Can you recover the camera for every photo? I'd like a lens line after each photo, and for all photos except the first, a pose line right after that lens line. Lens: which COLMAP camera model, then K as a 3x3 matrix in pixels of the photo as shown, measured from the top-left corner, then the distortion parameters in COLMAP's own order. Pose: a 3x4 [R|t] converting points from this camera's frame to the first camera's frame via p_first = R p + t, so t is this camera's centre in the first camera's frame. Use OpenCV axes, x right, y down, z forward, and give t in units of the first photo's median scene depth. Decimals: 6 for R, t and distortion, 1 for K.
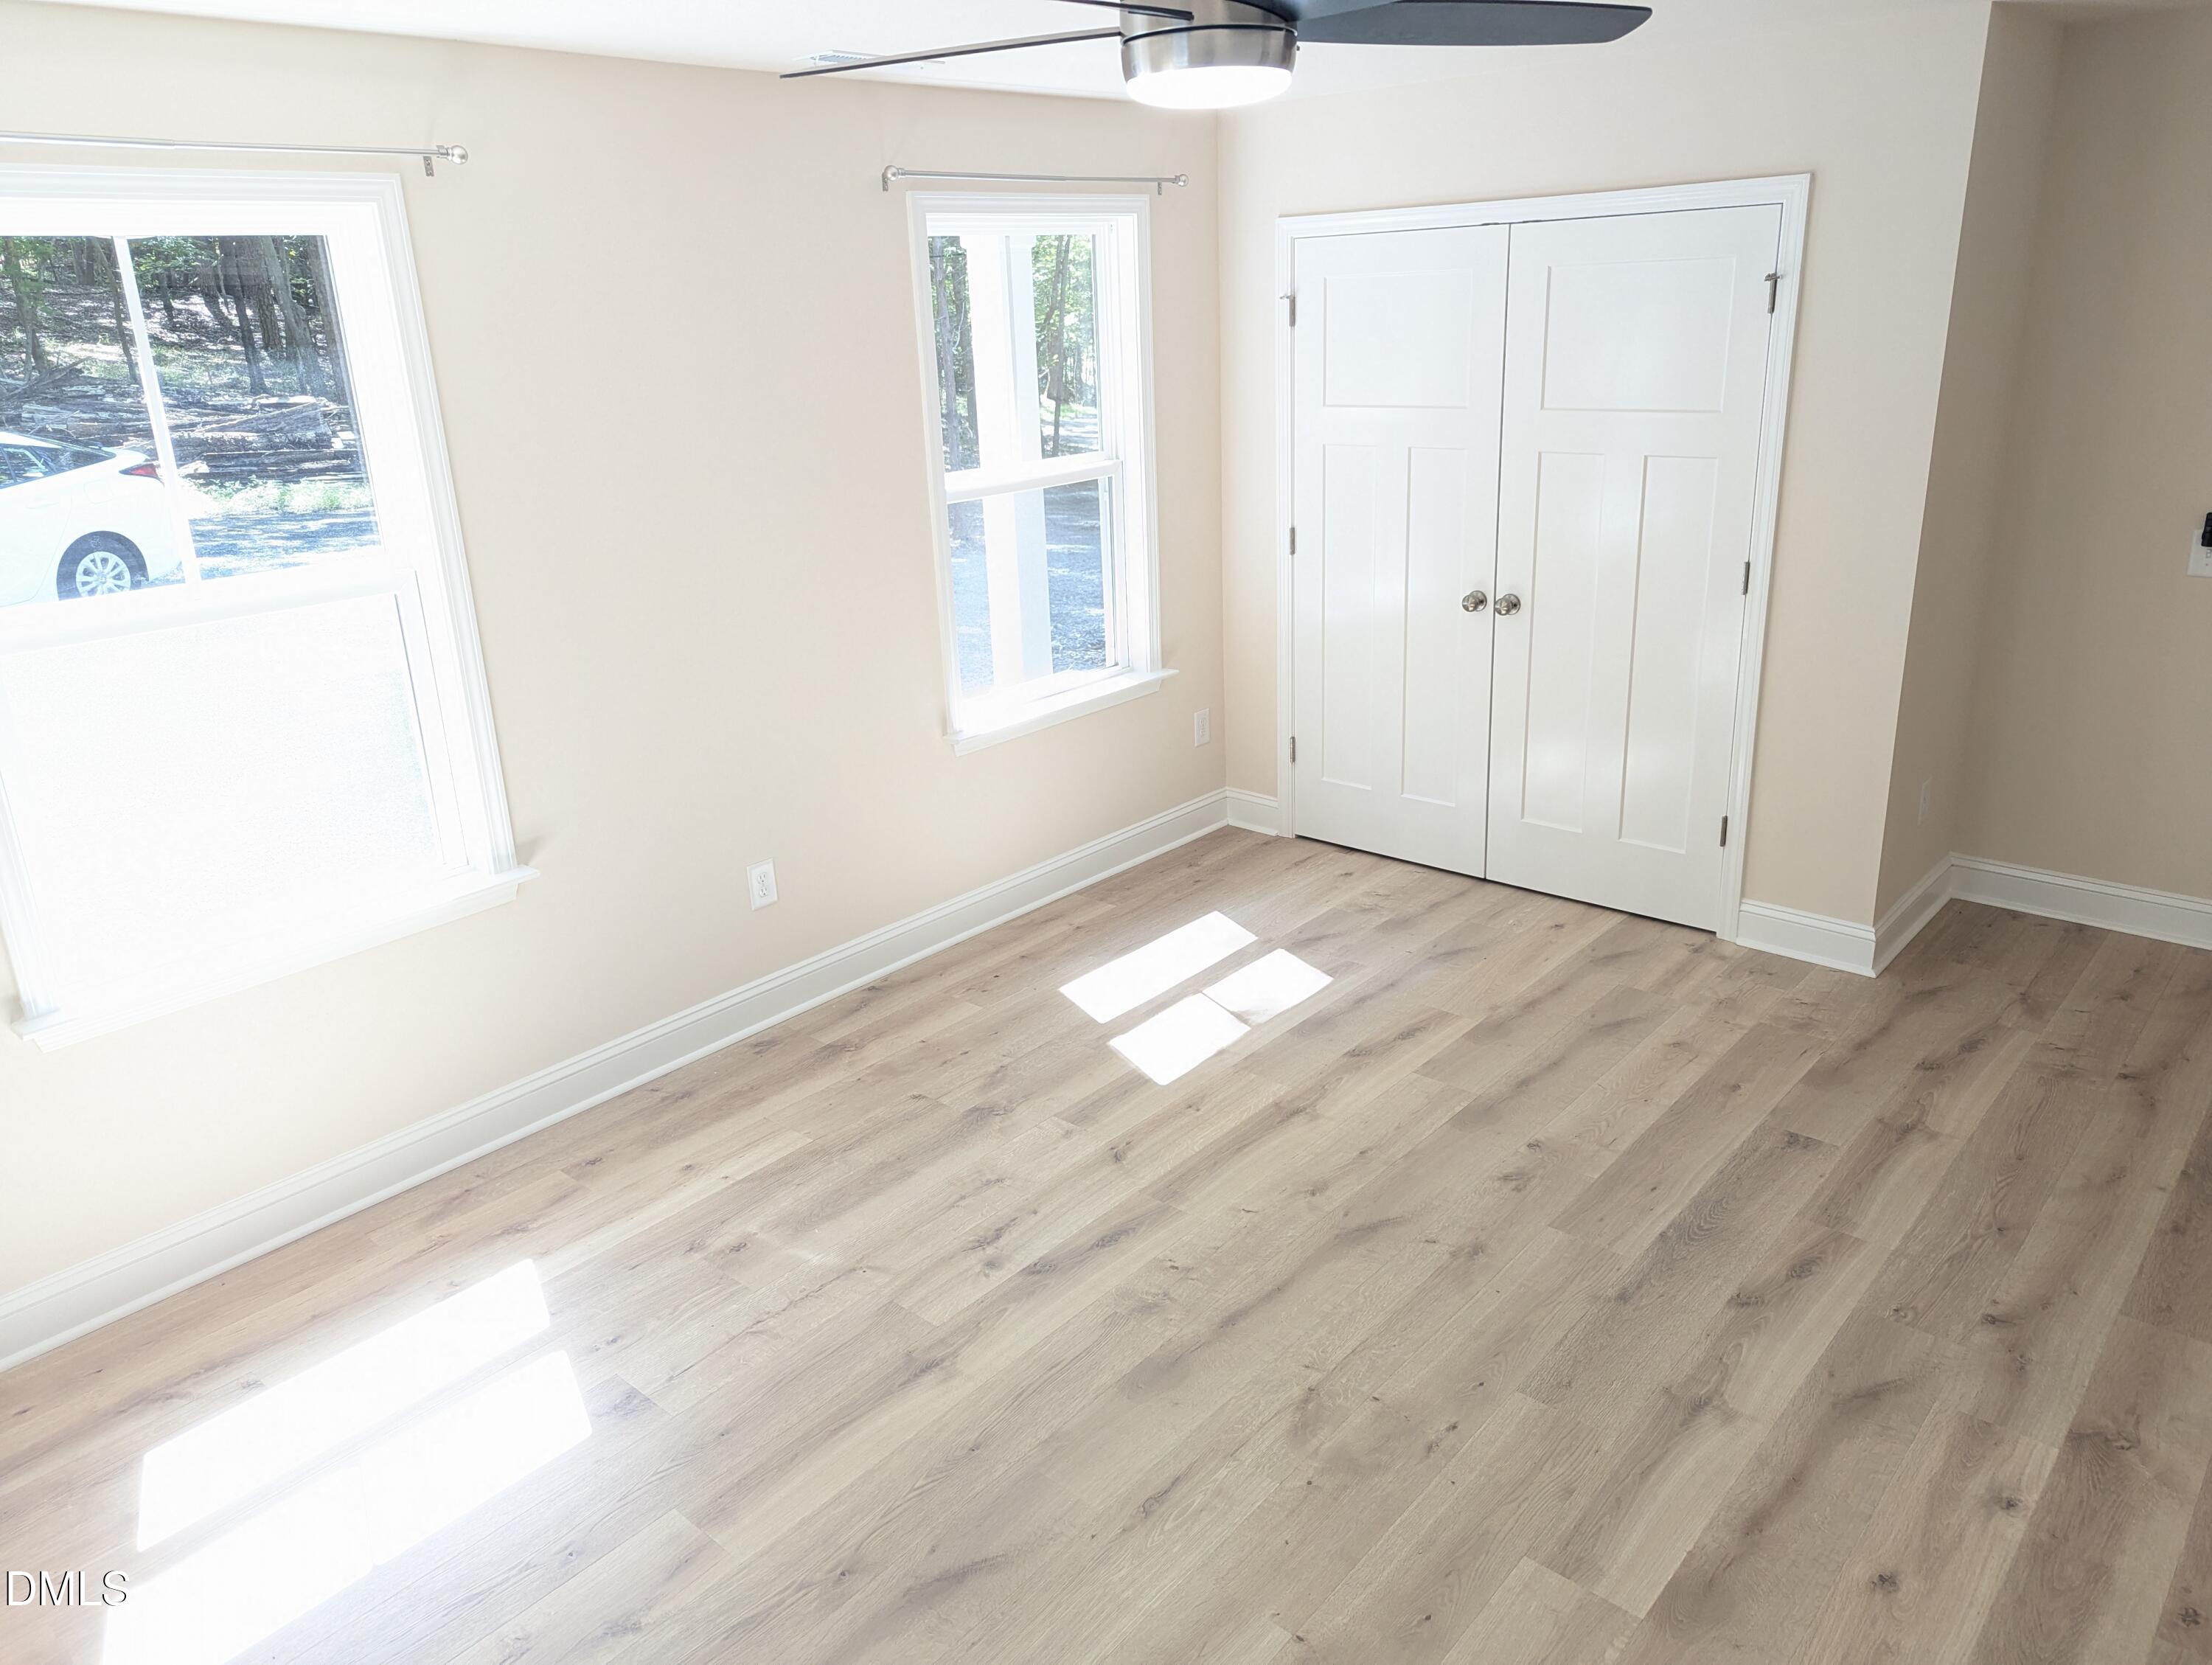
lens RADIAL K [[1546.6, 0, 1103.8], [0, 1546.6, 811.2], [0, 0, 1]] dist [0.060727, -0.044855]
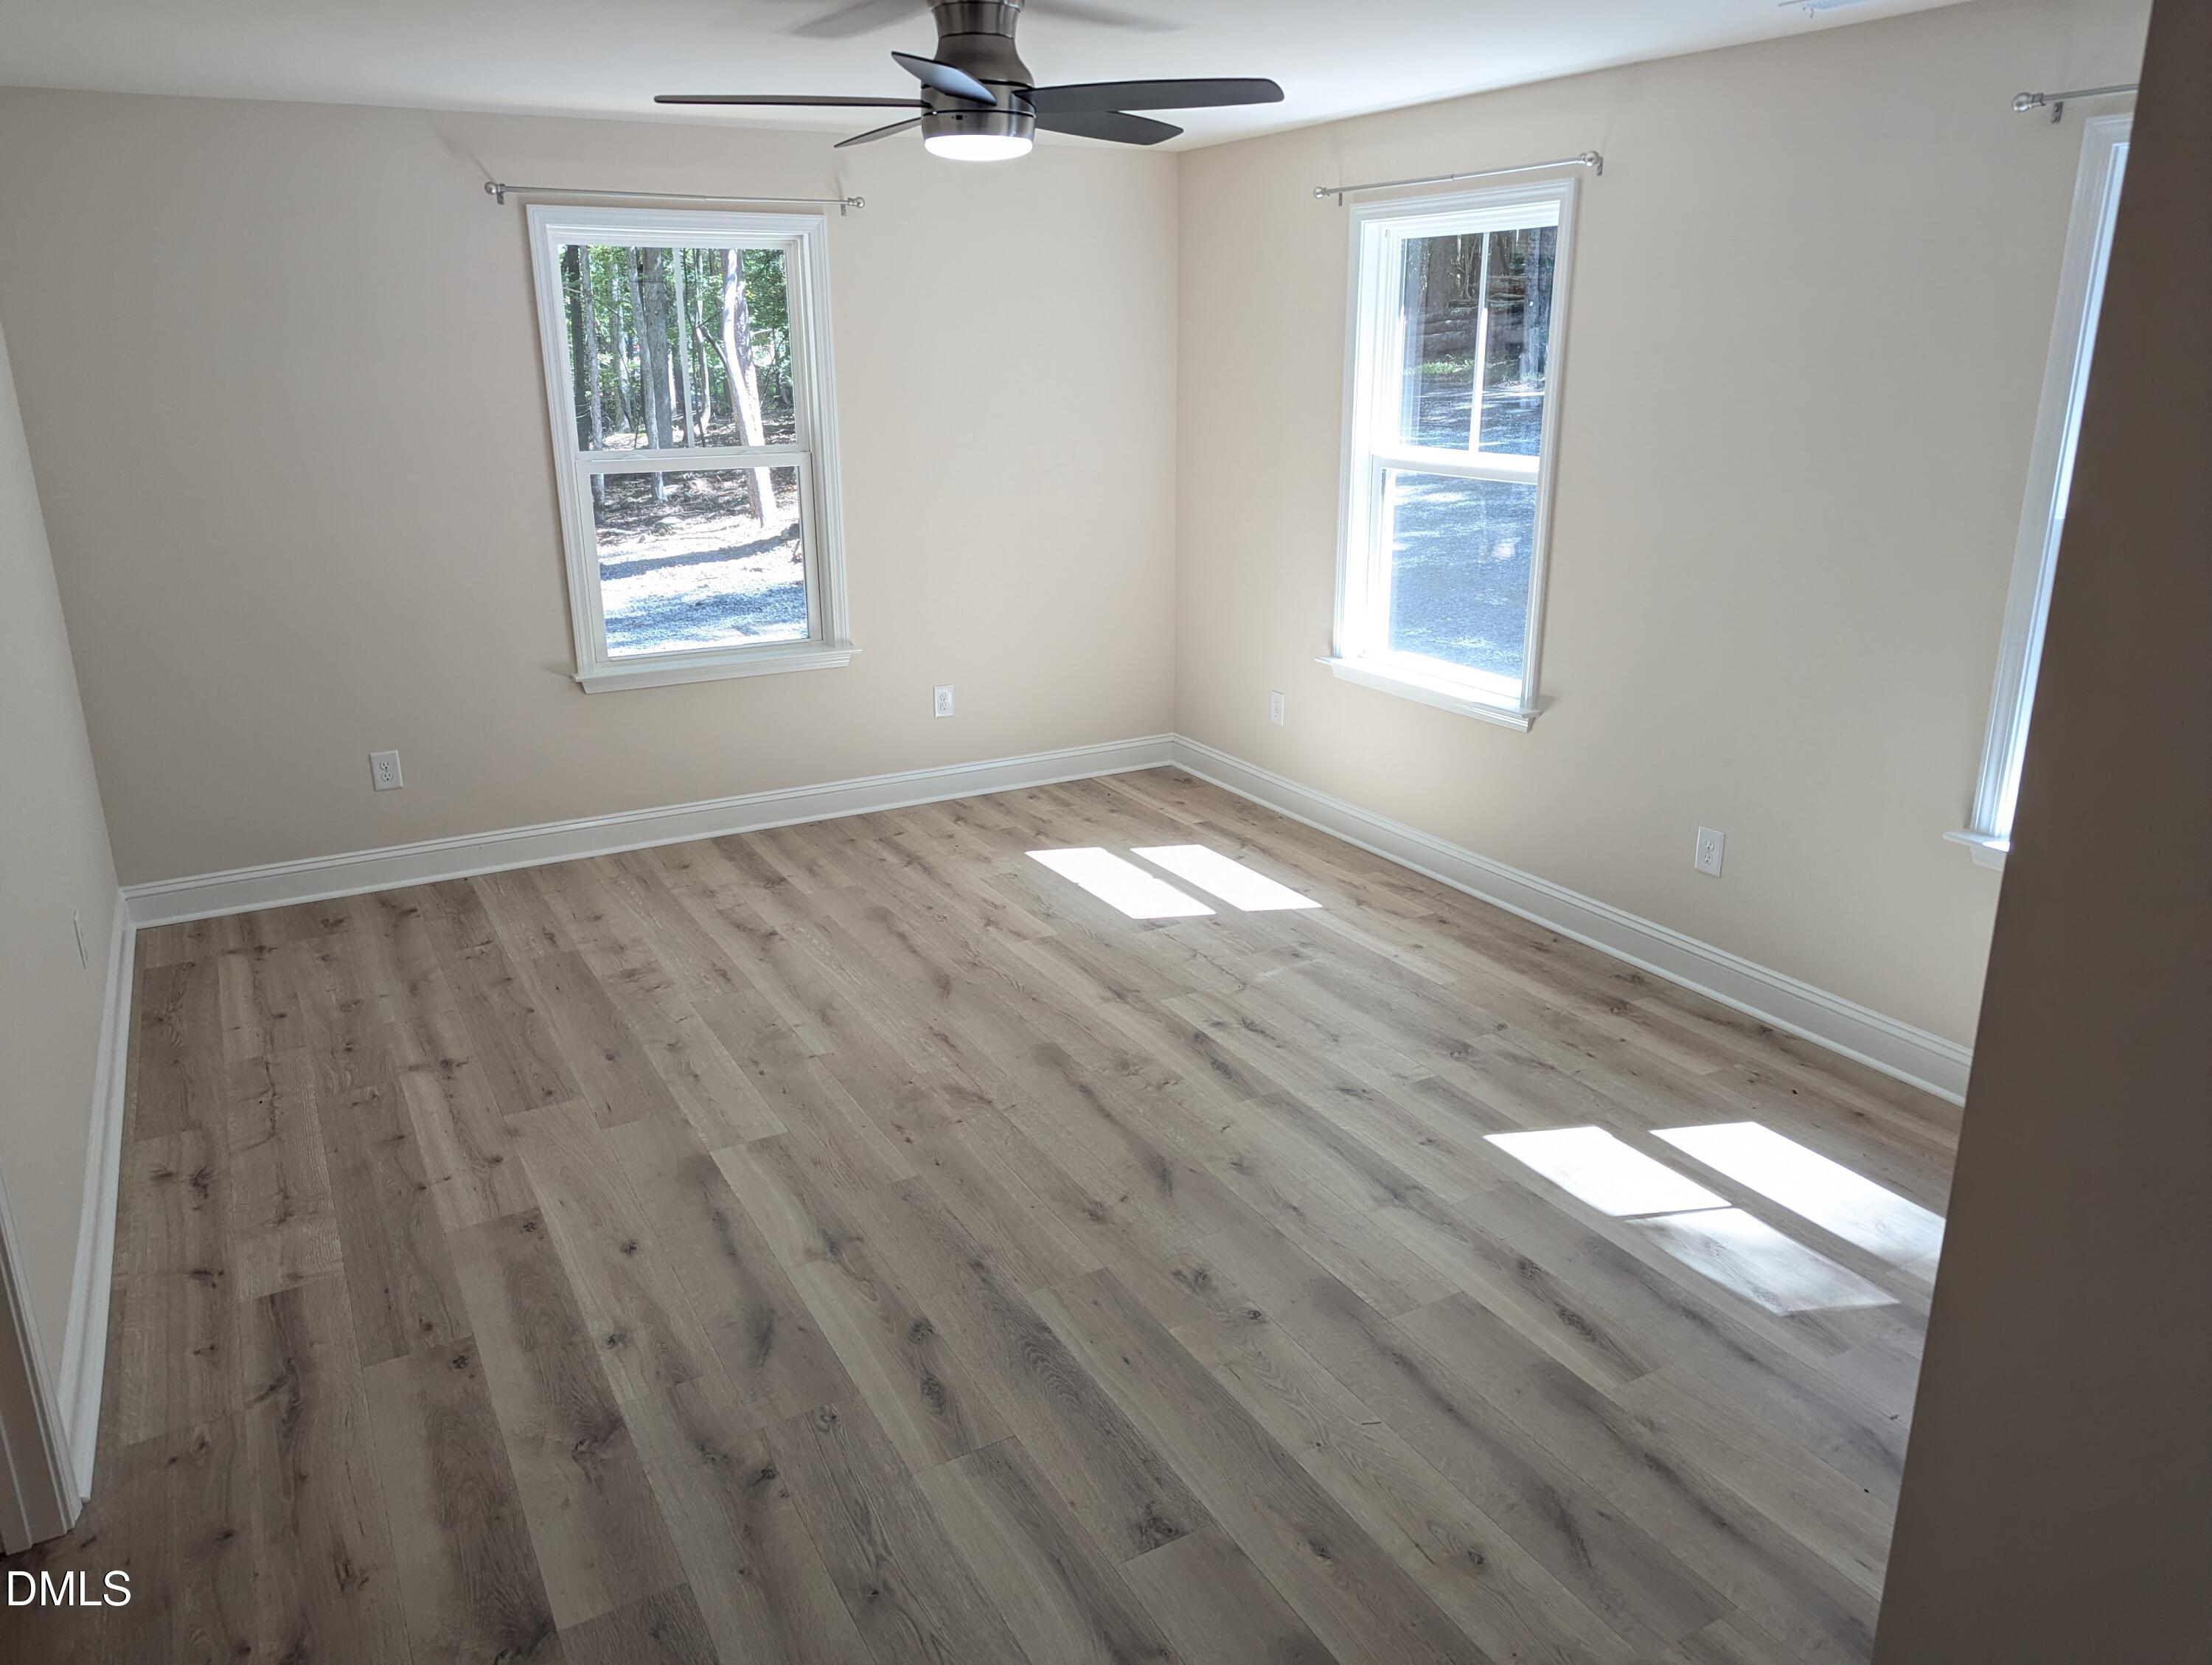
lens RADIAL K [[1546.6, 0, 1111.4], [0, 1546.6, 840.2], [0, 0, 1]] dist [0.060727, -0.044855]
pose [[-0.323978, 0.335892, -0.884429, 1.062320], [-0.282970, 0.857650, 0.429377, -0.377861], [0.902755, 0.389375, -0.182813, 1.098034]]
